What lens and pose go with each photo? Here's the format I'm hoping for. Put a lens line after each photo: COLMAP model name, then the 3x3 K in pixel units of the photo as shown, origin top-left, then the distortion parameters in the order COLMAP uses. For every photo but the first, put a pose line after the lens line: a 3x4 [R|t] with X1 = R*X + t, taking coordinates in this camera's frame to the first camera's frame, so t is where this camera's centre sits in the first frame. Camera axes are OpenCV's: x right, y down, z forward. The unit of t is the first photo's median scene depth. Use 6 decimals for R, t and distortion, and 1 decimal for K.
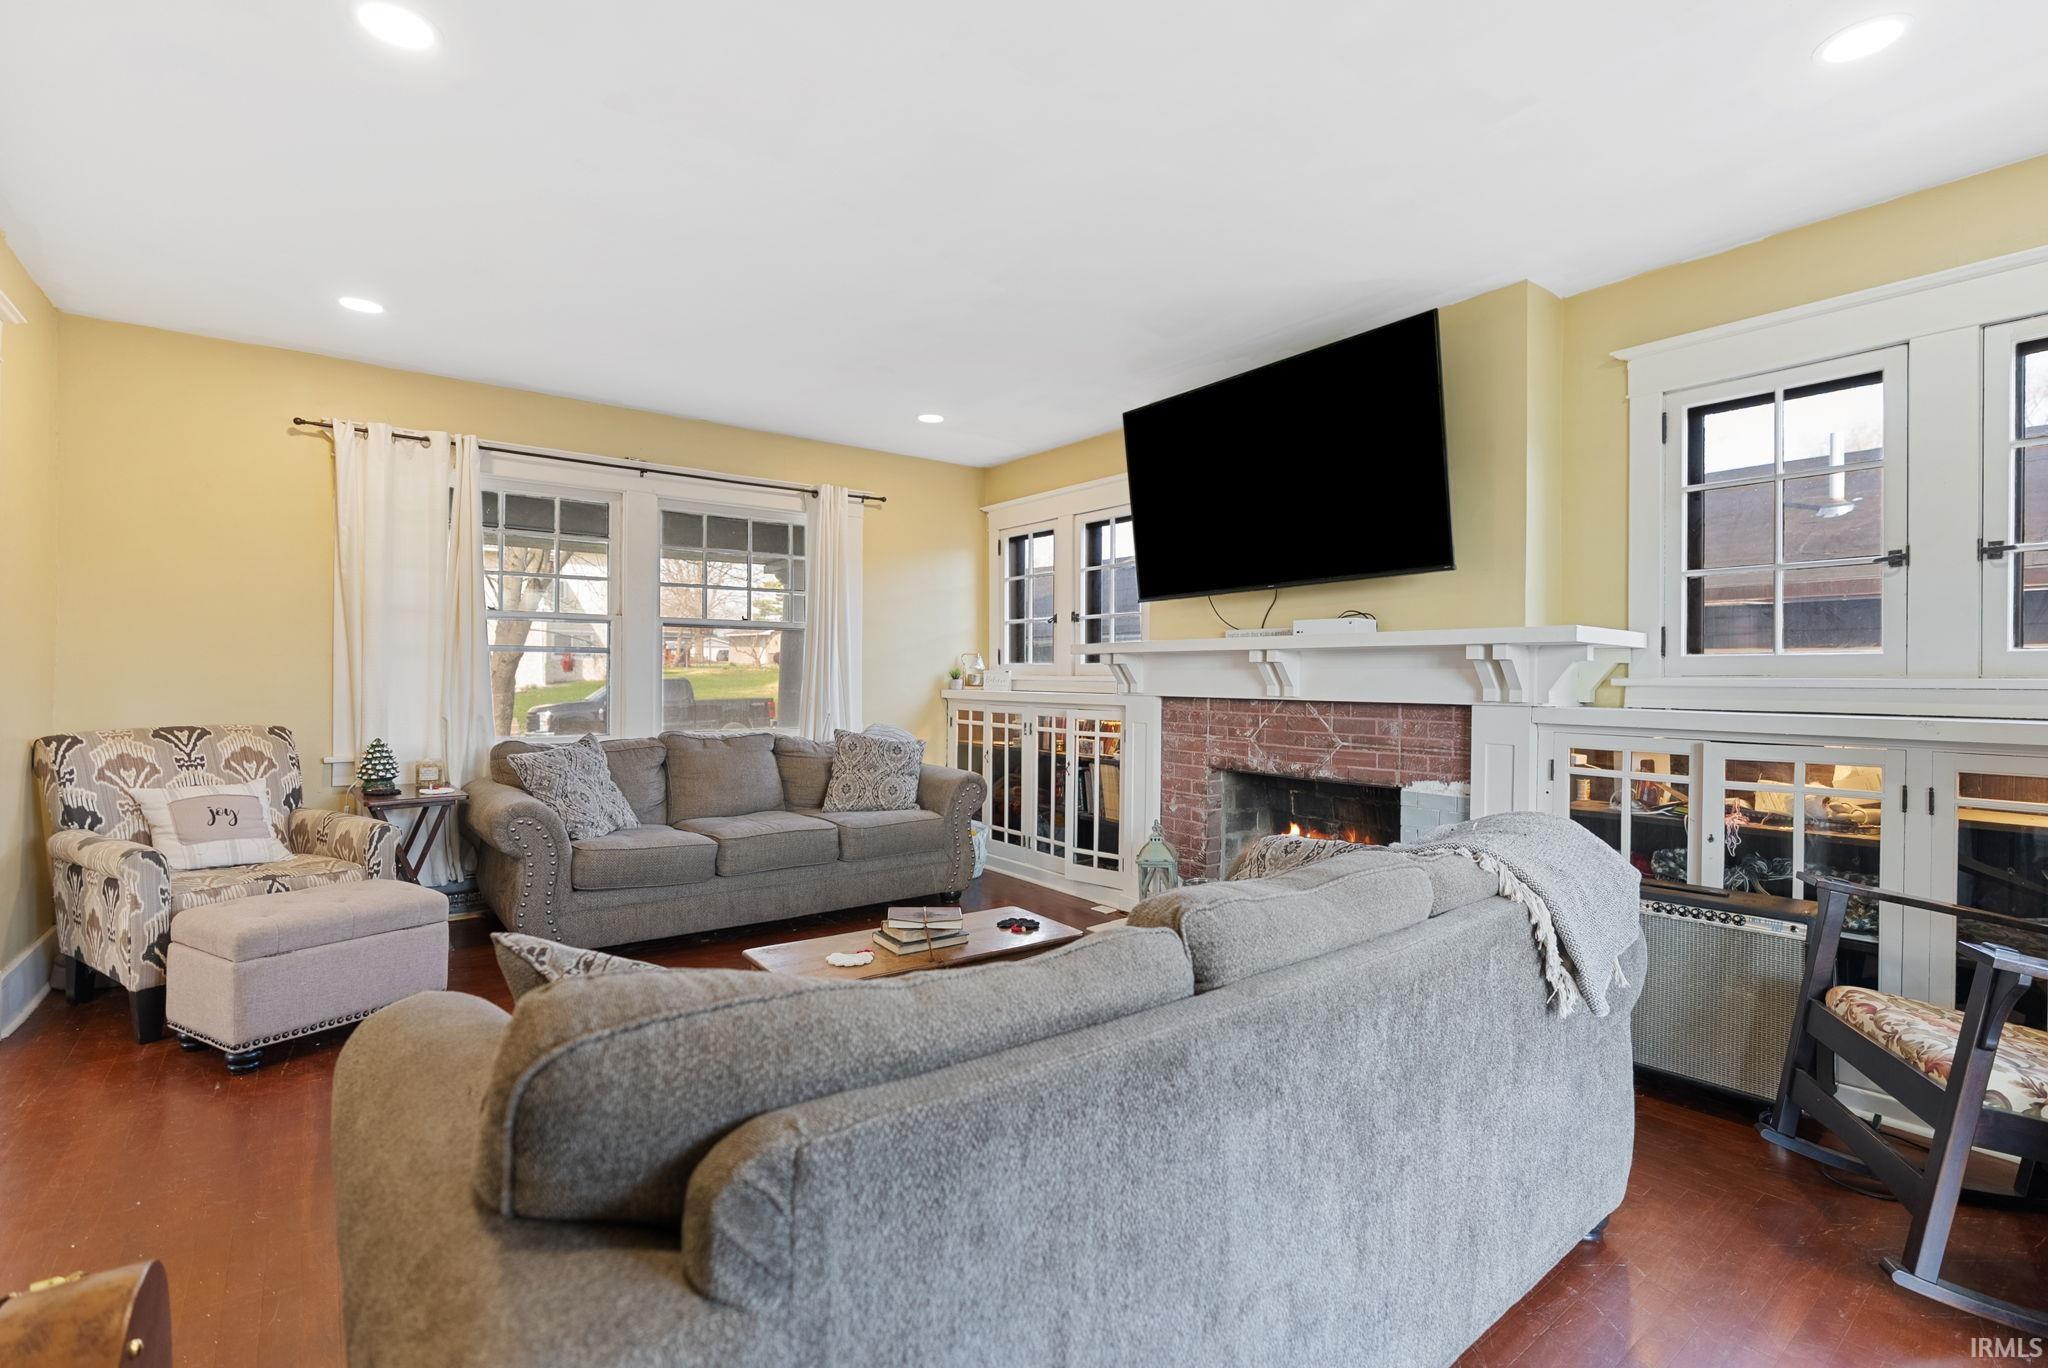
lens RADIAL K [[947.1, 0, 1035.3], [0, 947.1, 679.0], [0, 0, 1]] dist [-0.015599, 0.007028]
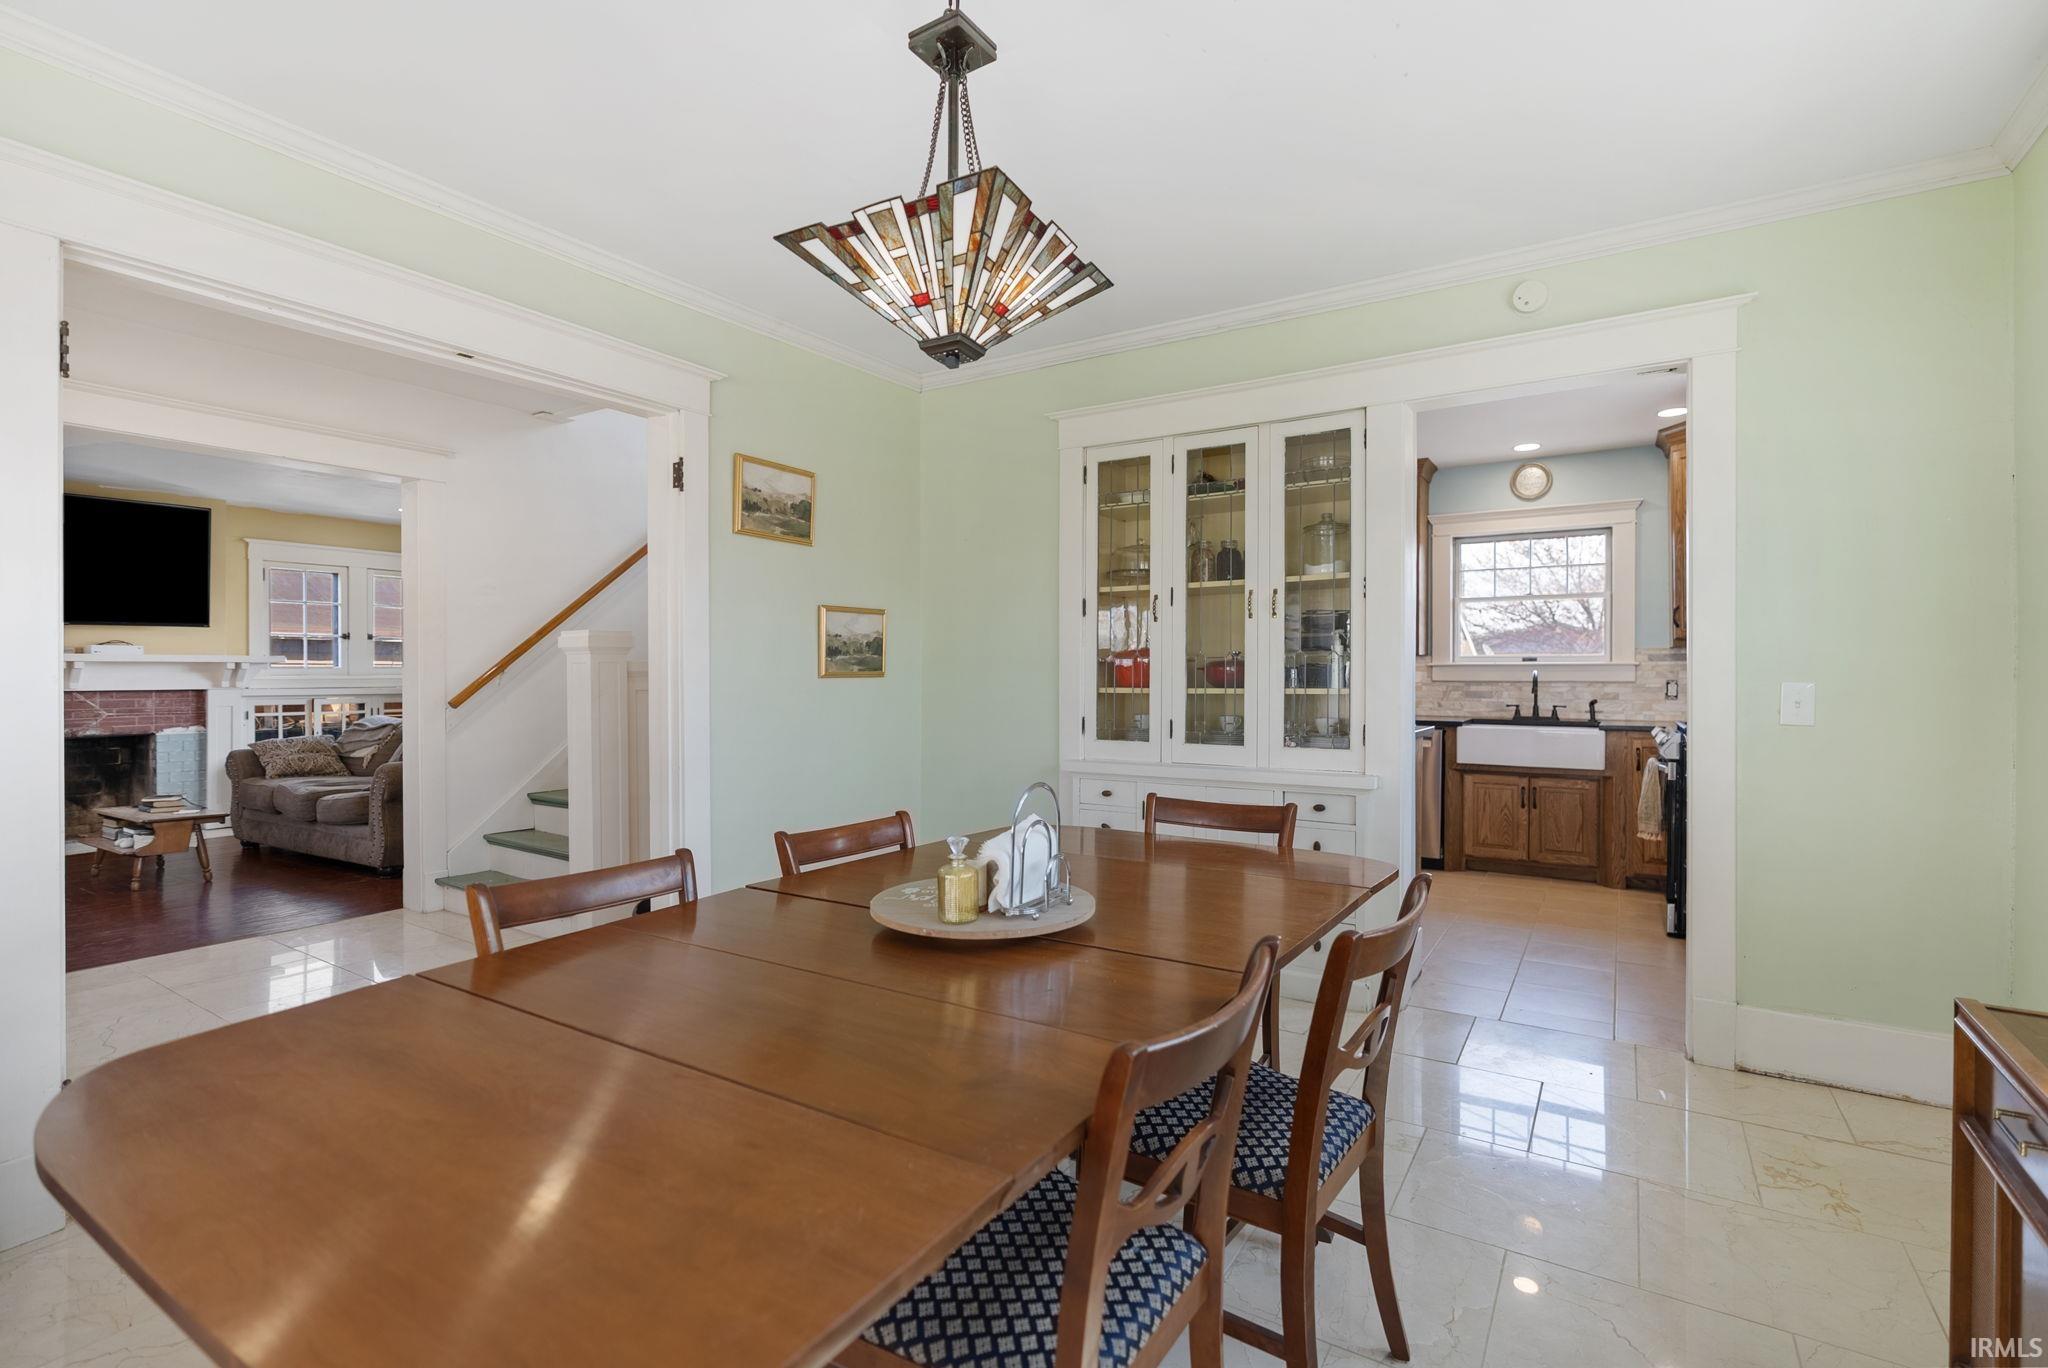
lens RADIAL K [[947.1, 0, 1031.0], [0, 947.1, 677.2], [0, 0, 1]] dist [-0.015599, 0.007028]
pose [[-0.339817, -0.010045, 0.940438, -1.924630], [-0.000492, 0.999945, 0.010503, -0.020567], [-0.940492, 0.003107, -0.339803, -0.041880]]
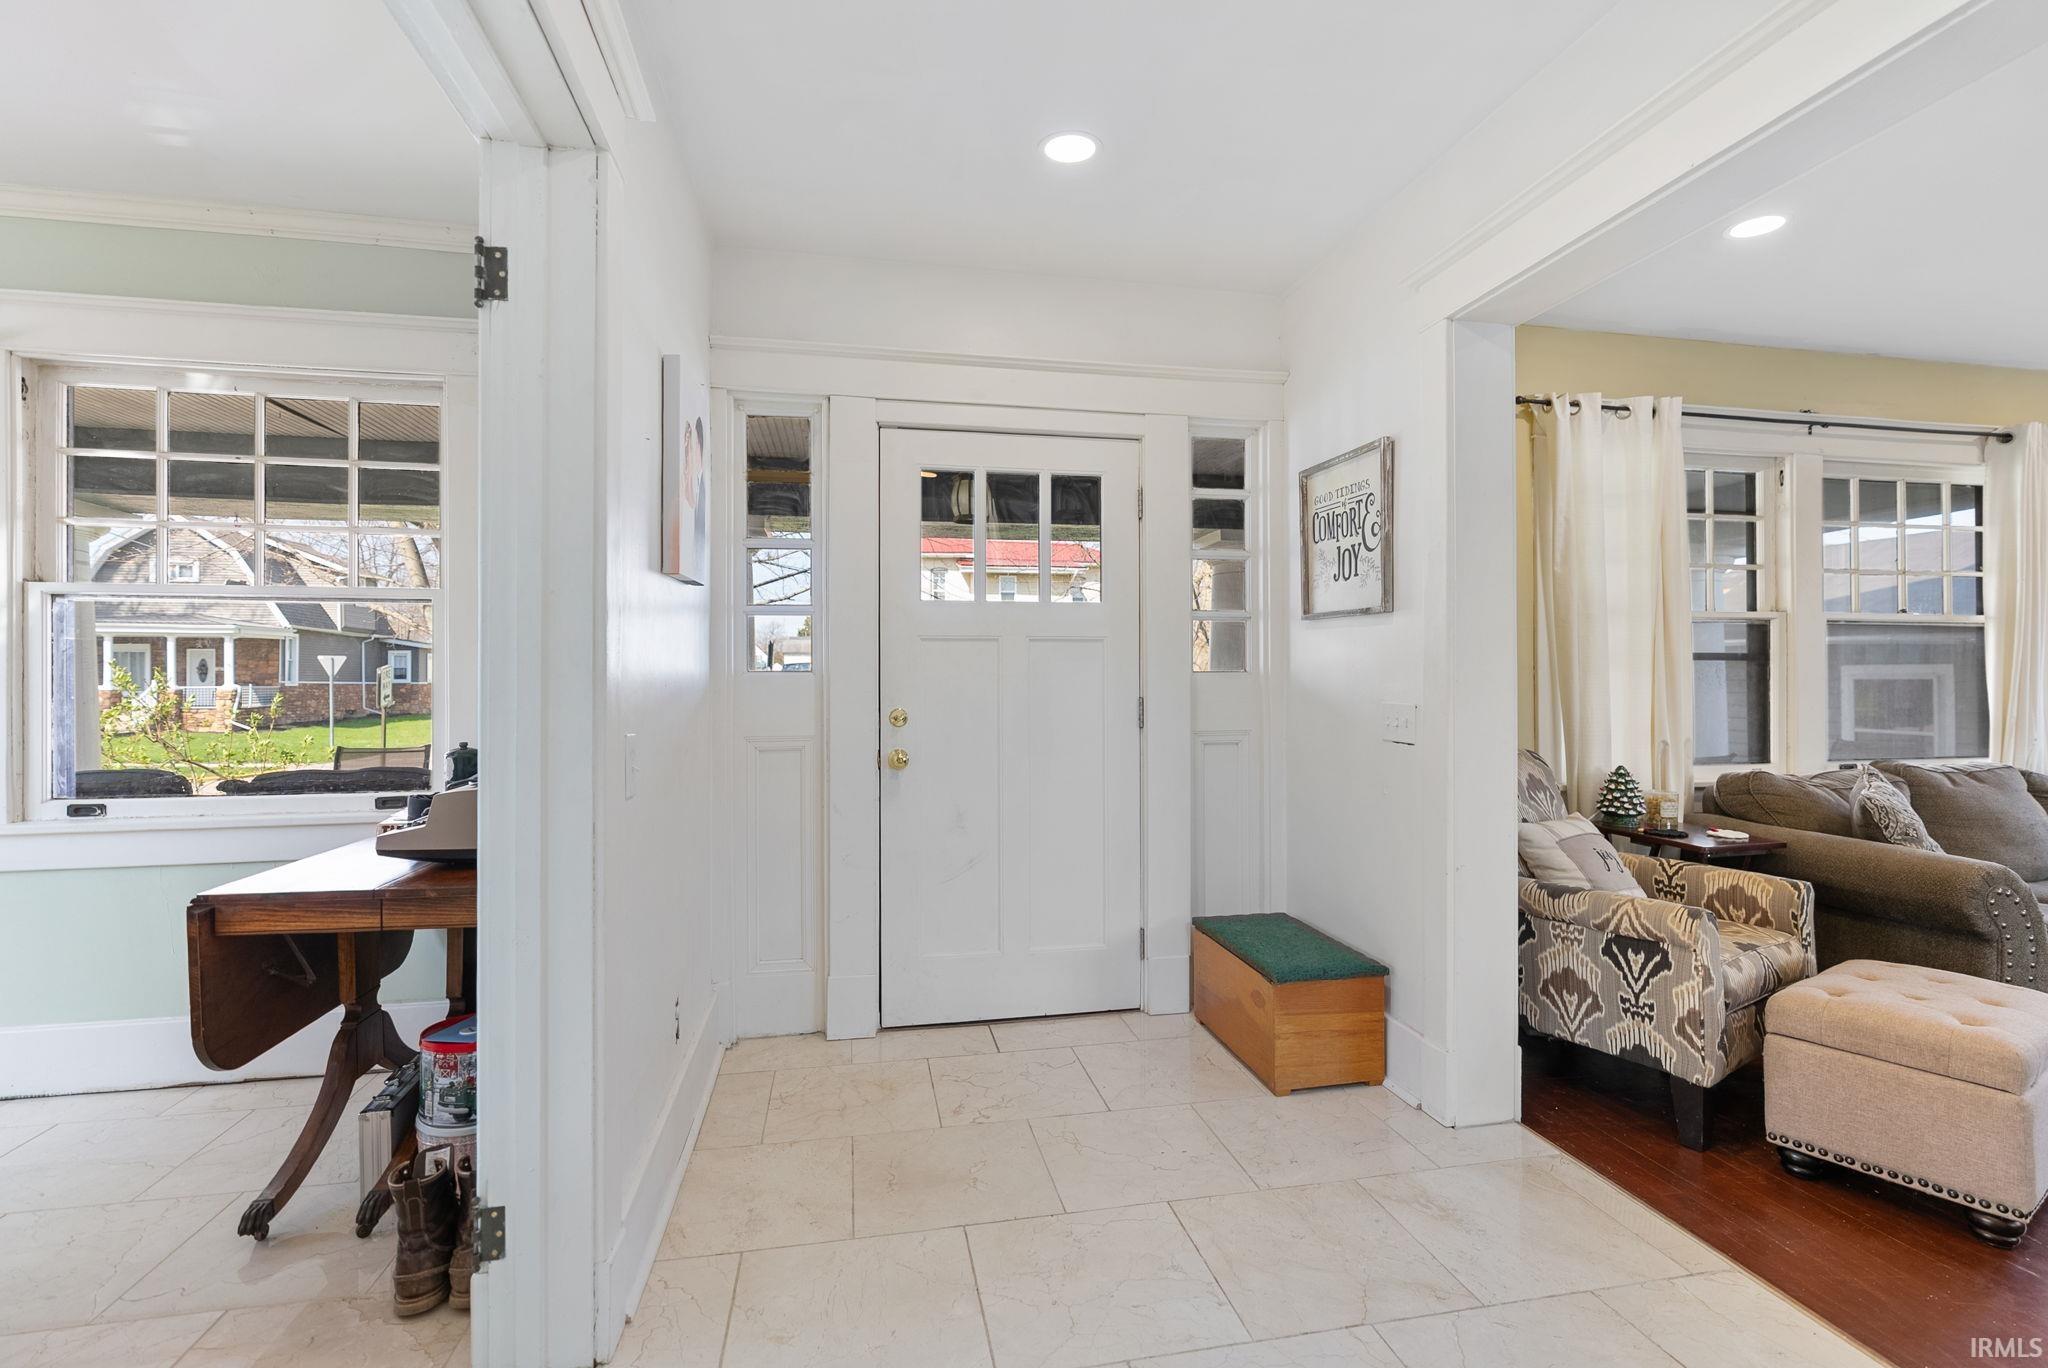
lens RADIAL K [[947.1, 0, 1019.4], [0, 947.1, 679.0], [0, 0, 1]] dist [-0.015599, 0.007028]
pose [[0.894296, -0.011229, -0.447336, -0.847669], [0.006933, 0.999913, -0.011239, -0.008943], [0.447423, 0.006950, 0.894295, 0.011069]]
